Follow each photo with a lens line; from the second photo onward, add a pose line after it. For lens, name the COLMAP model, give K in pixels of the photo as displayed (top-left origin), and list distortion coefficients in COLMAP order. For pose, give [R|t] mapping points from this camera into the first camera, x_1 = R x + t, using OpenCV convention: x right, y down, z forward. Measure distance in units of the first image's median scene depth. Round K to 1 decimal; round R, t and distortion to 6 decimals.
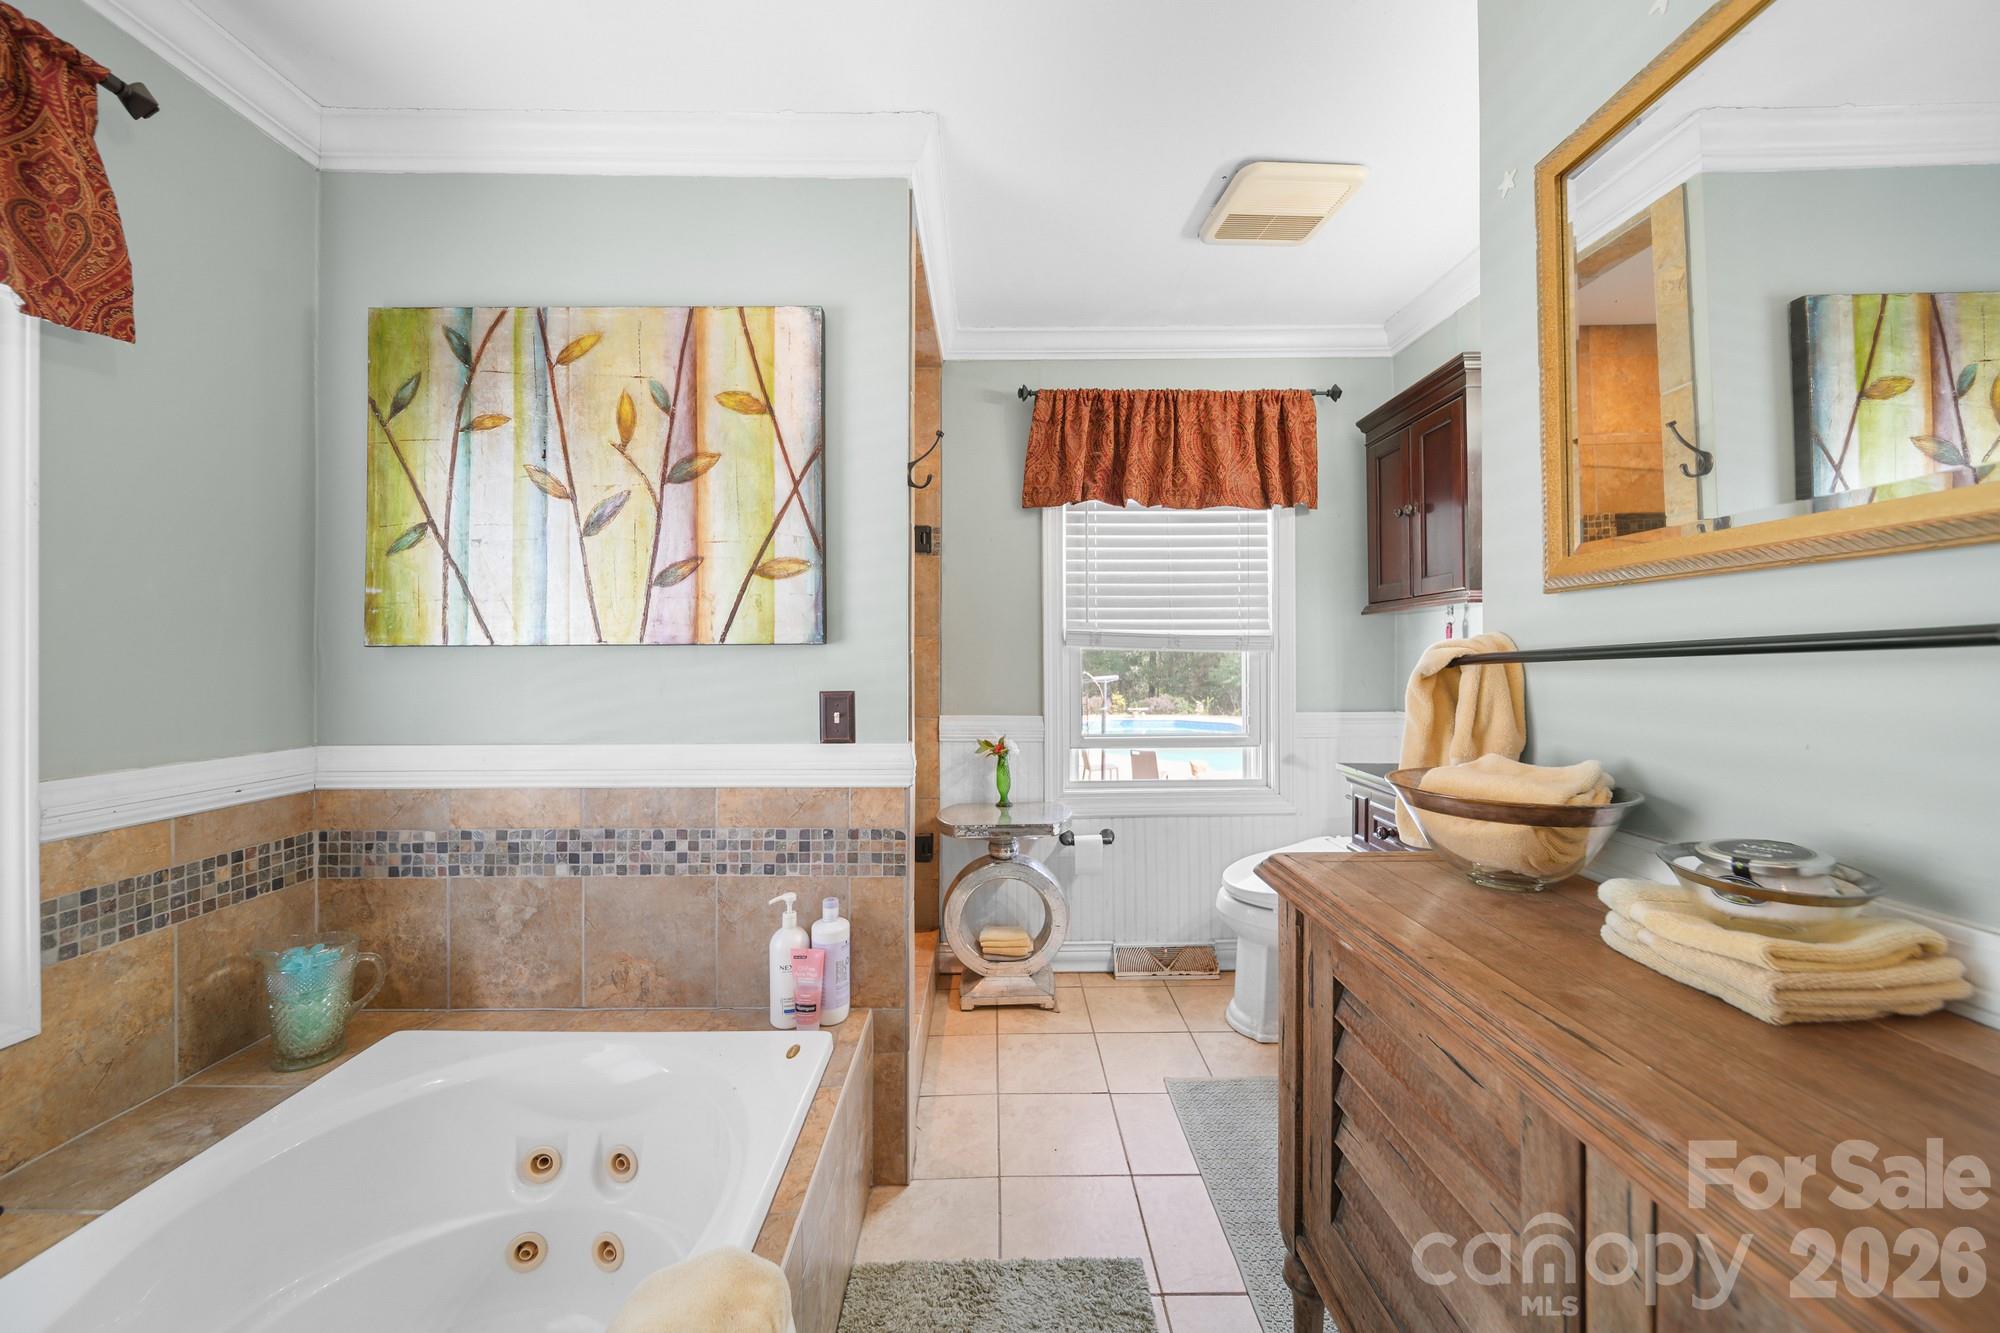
lens RADIAL K [[712.3, 0, 1004.9], [0, 712.3, 660.4], [0, 0, 1]] dist [0.000294, -0.000019]
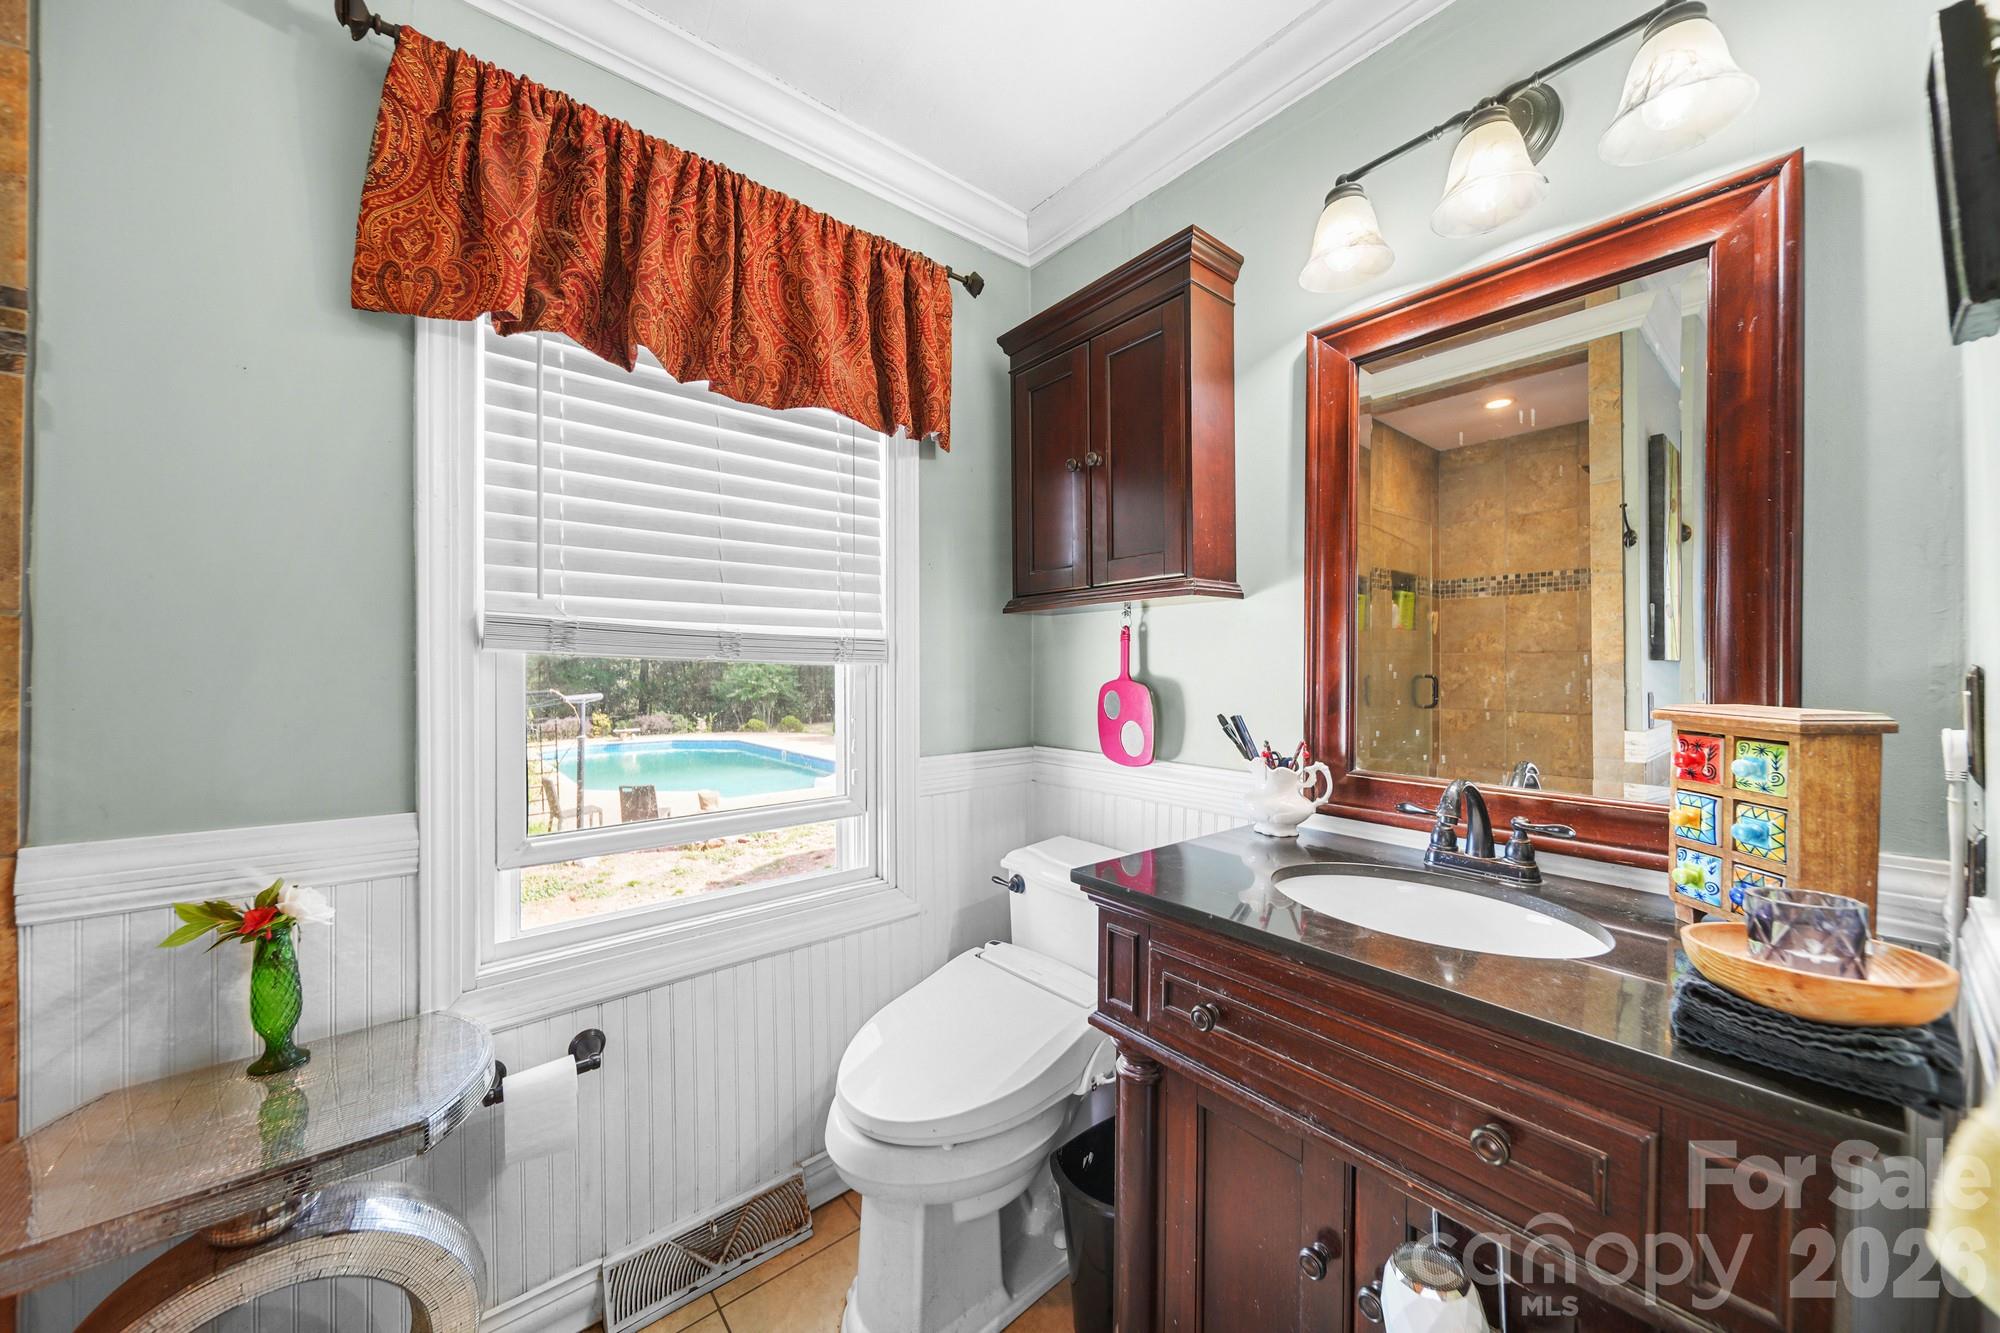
lens RADIAL K [[700.1, 0, 998.6], [0, 700.1, 666.5], [0, 0, 1]] dist [-0.003033, -0.000212]
pose [[0.780067, 0.003924, 0.625684, 0.065272], [0.001645, 0.999964, -0.008321, -0.005319], [-0.625694, 0.007520, 0.780033, 0.468196]]
